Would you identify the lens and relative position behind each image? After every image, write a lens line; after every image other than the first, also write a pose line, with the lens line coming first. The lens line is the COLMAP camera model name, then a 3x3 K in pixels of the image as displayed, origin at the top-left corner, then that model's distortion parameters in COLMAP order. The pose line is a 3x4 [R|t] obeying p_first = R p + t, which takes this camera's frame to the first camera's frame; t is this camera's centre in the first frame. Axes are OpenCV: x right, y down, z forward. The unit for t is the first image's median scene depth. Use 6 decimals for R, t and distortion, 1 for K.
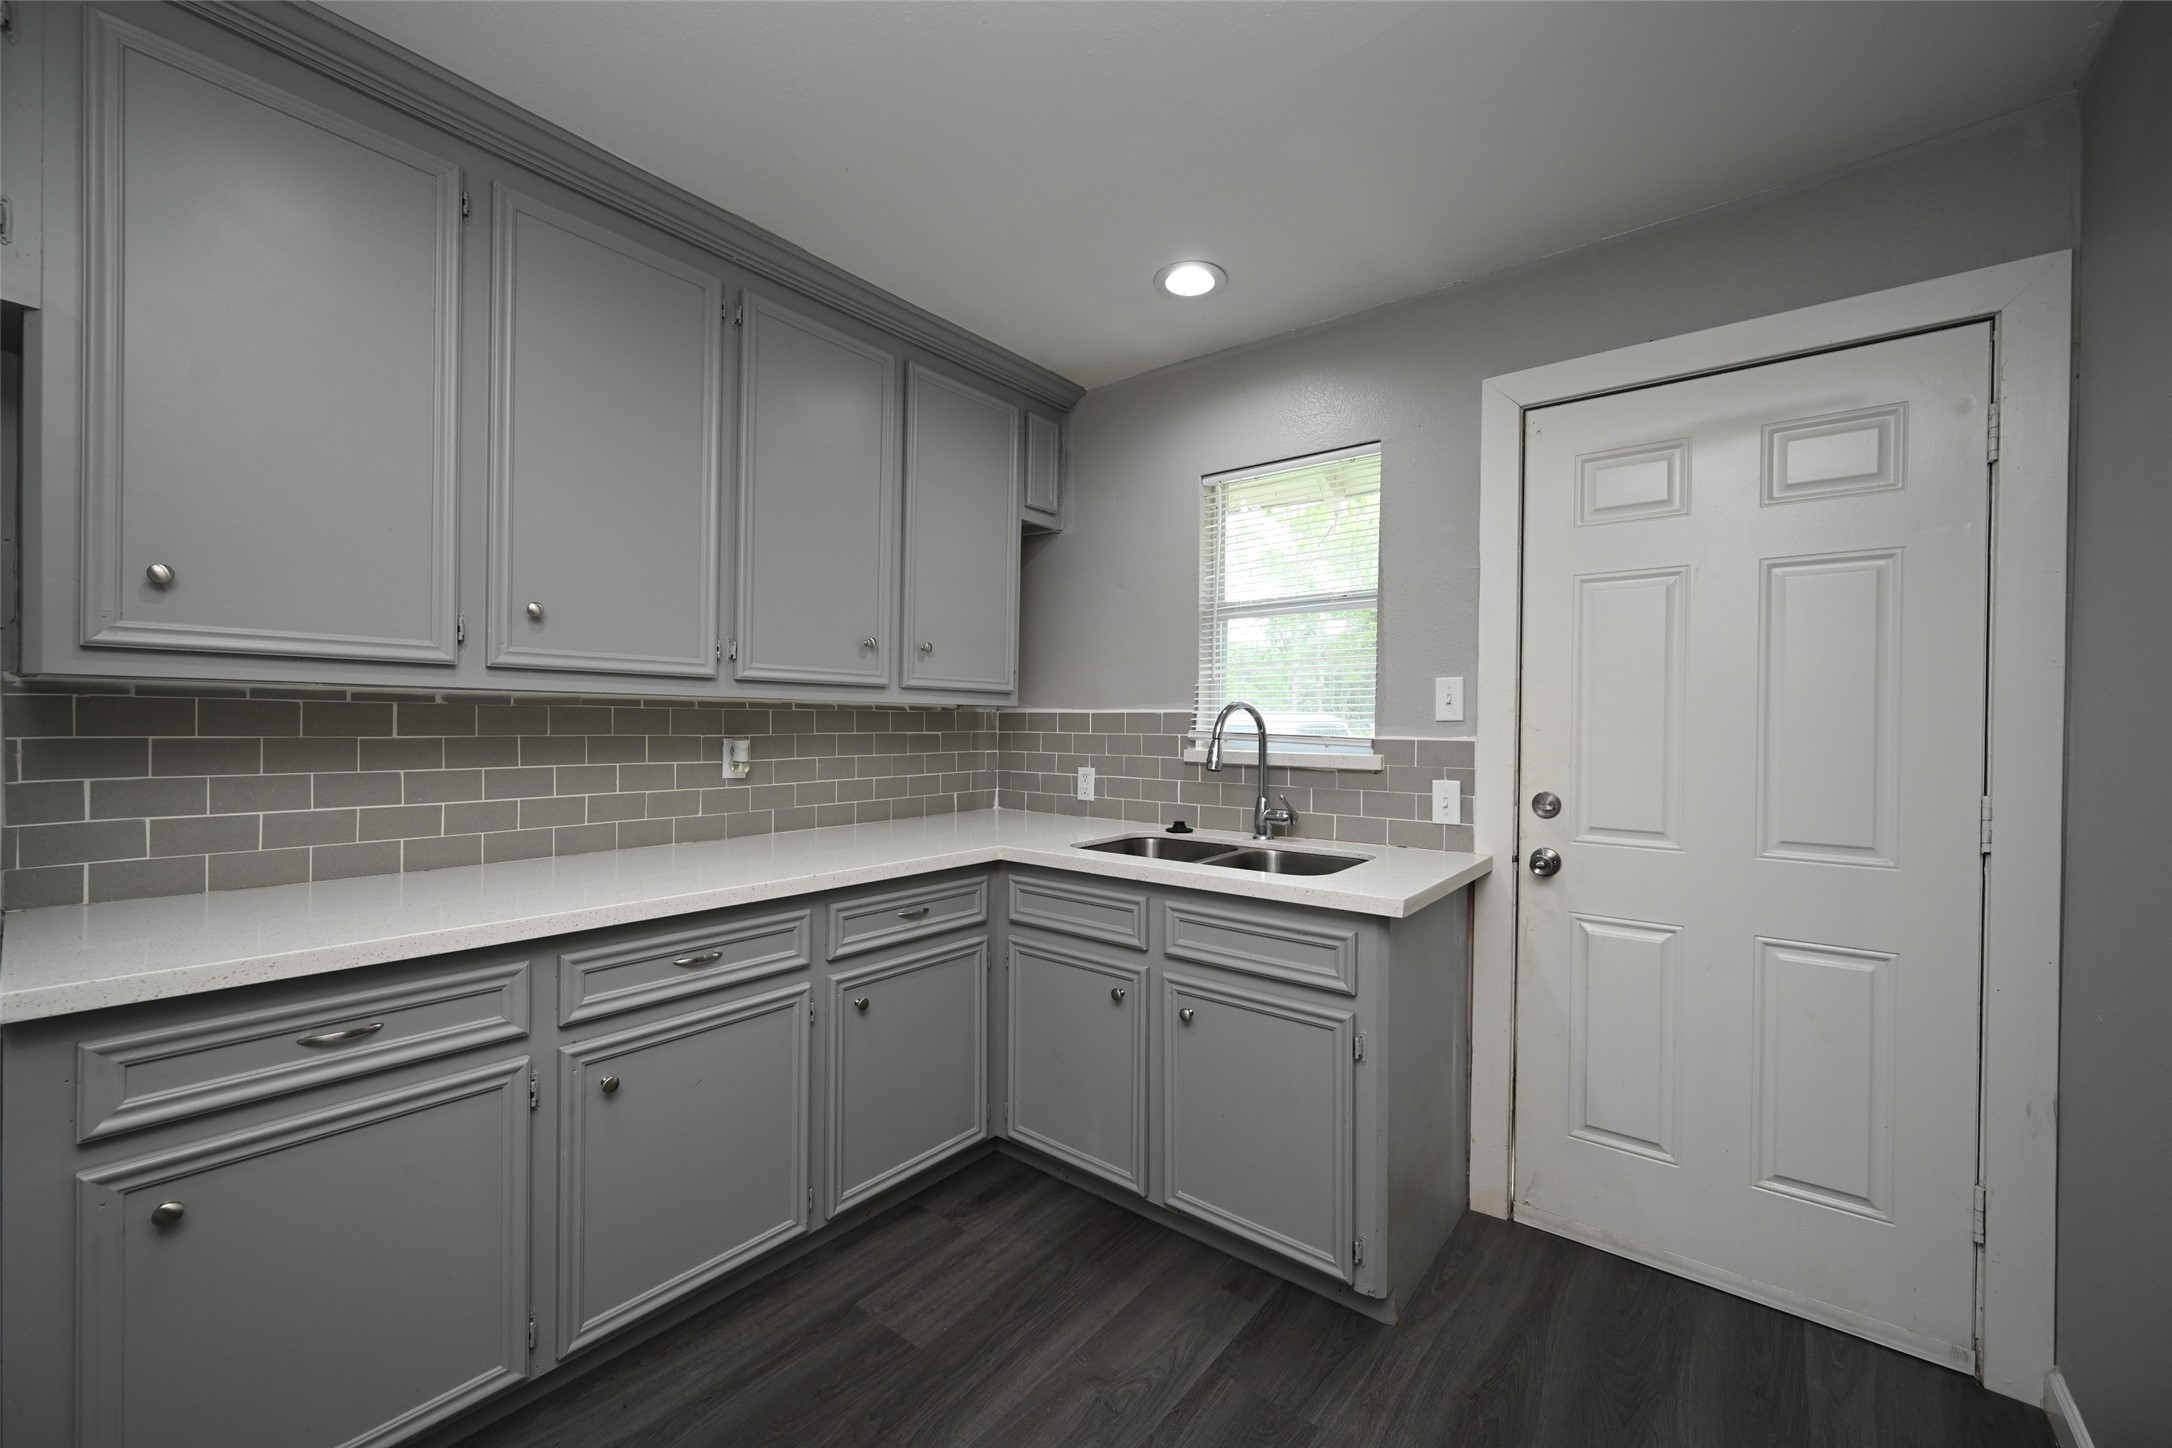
lens RADIAL K [[861.6, 0, 1077.2], [0, 861.6, 727.8], [0, 0, 1]] dist [-0.000573, 0.000254]
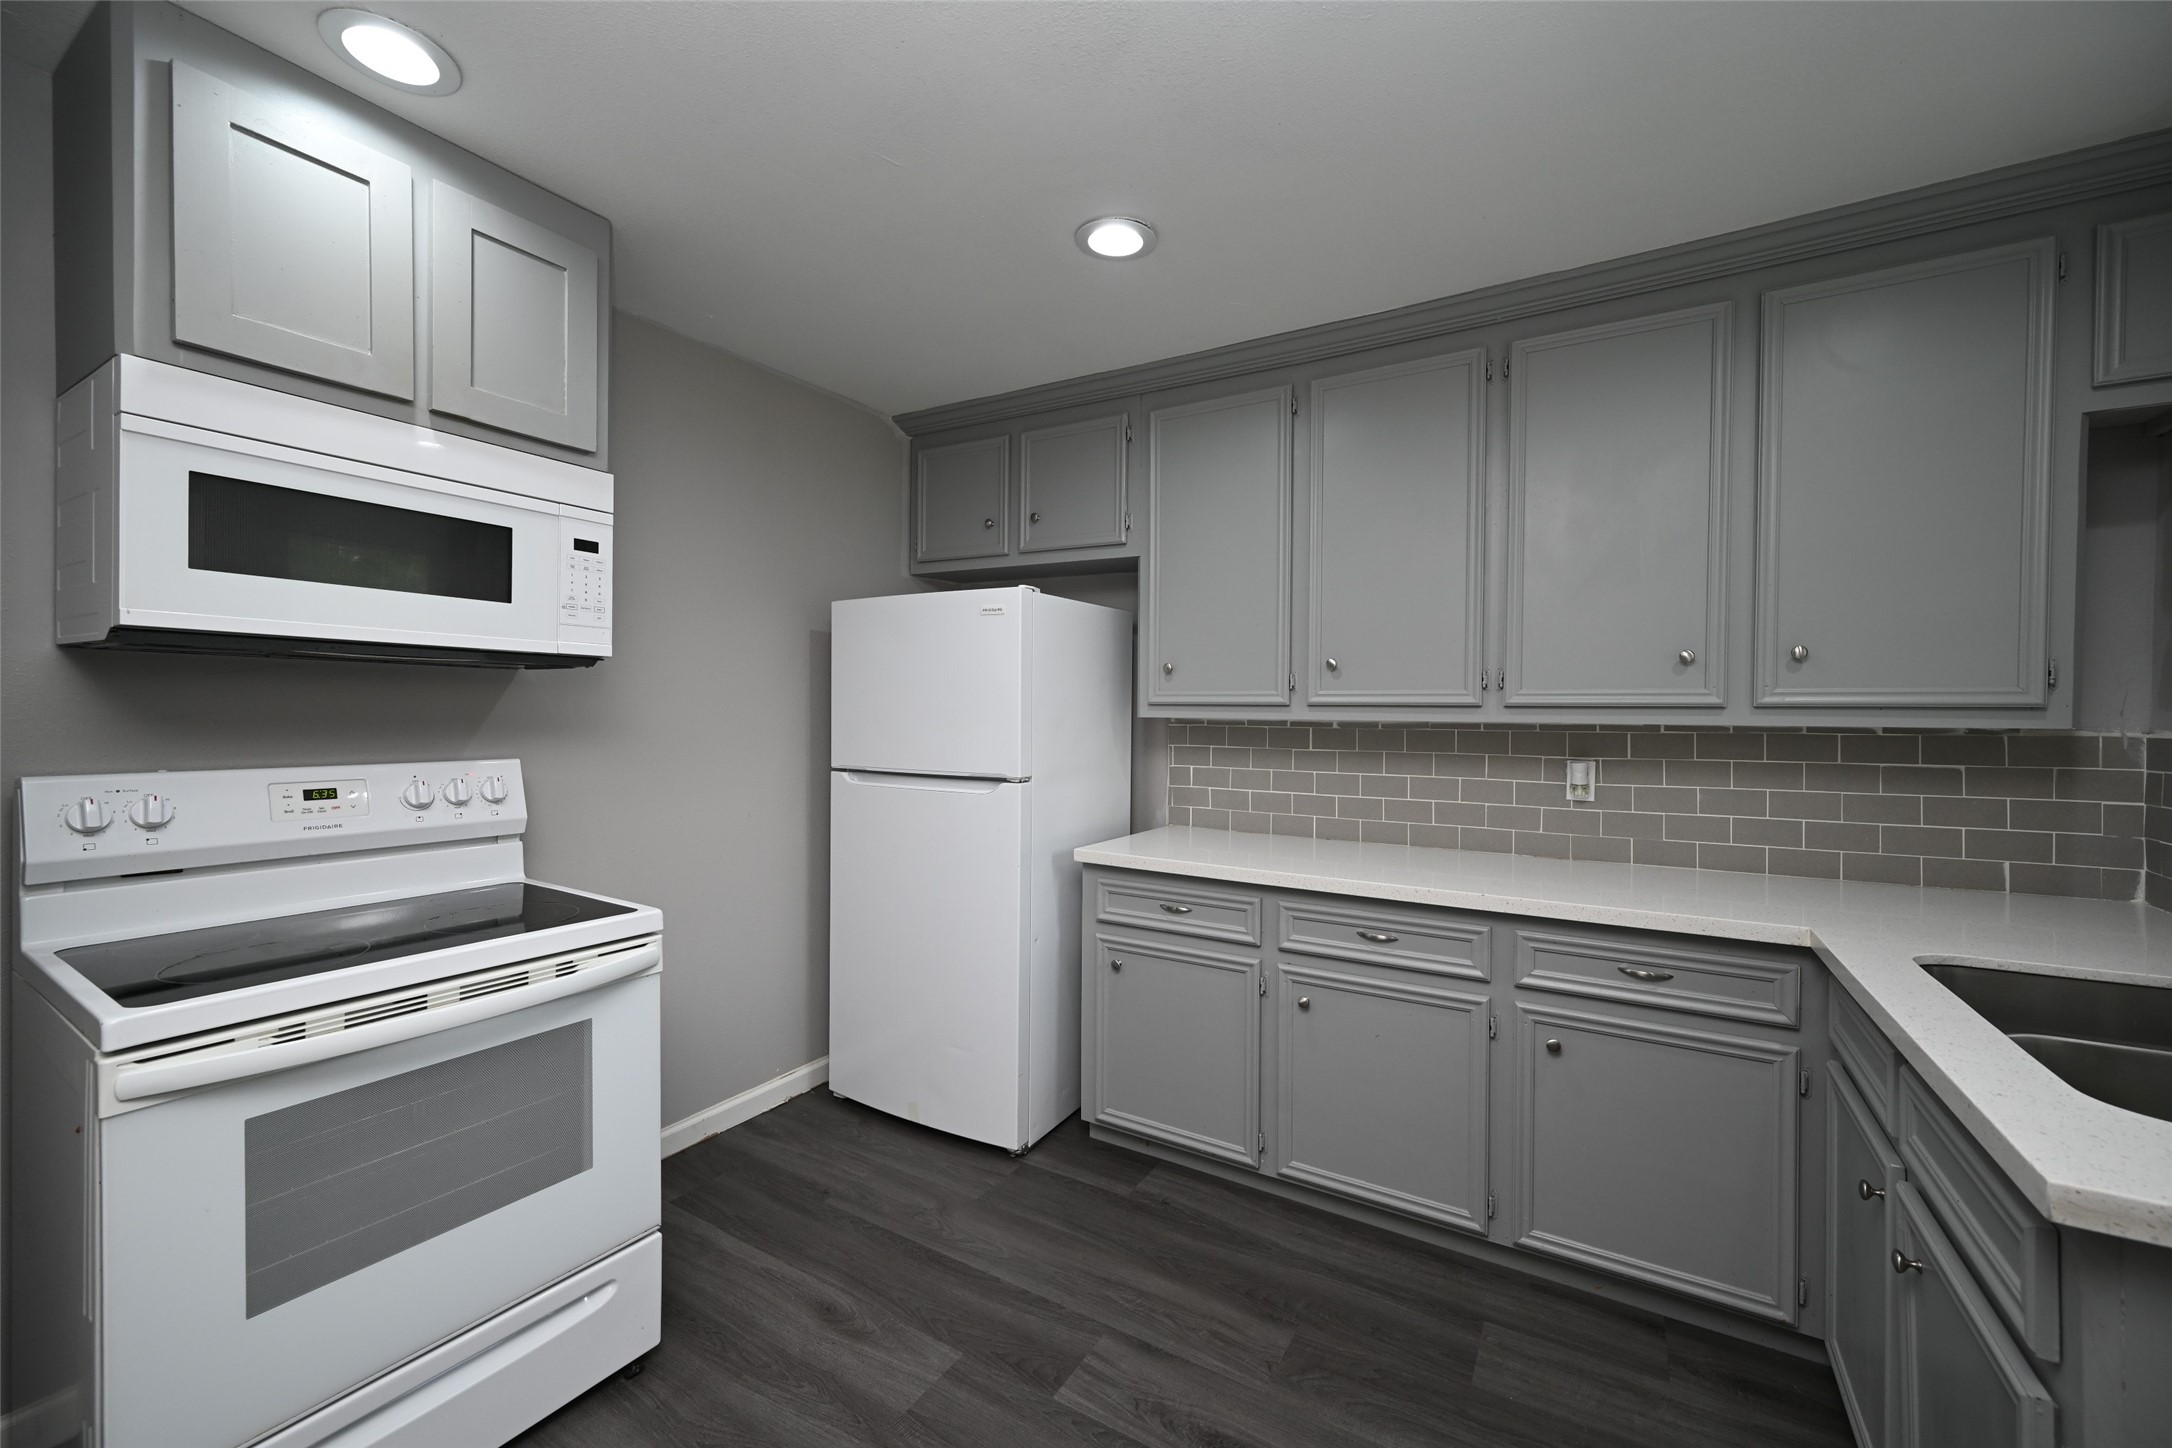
lens RADIAL K [[861.6, 0, 1077.6], [0, 861.6, 720.3], [0, 0, 1]] dist [-0.000573, 0.000254]
pose [[0.124411, -0.001359, -0.992230, 0.576457], [-0.013939, 0.999898, -0.003117, -0.026159], [0.992133, 0.014219, 0.124379, 0.321435]]
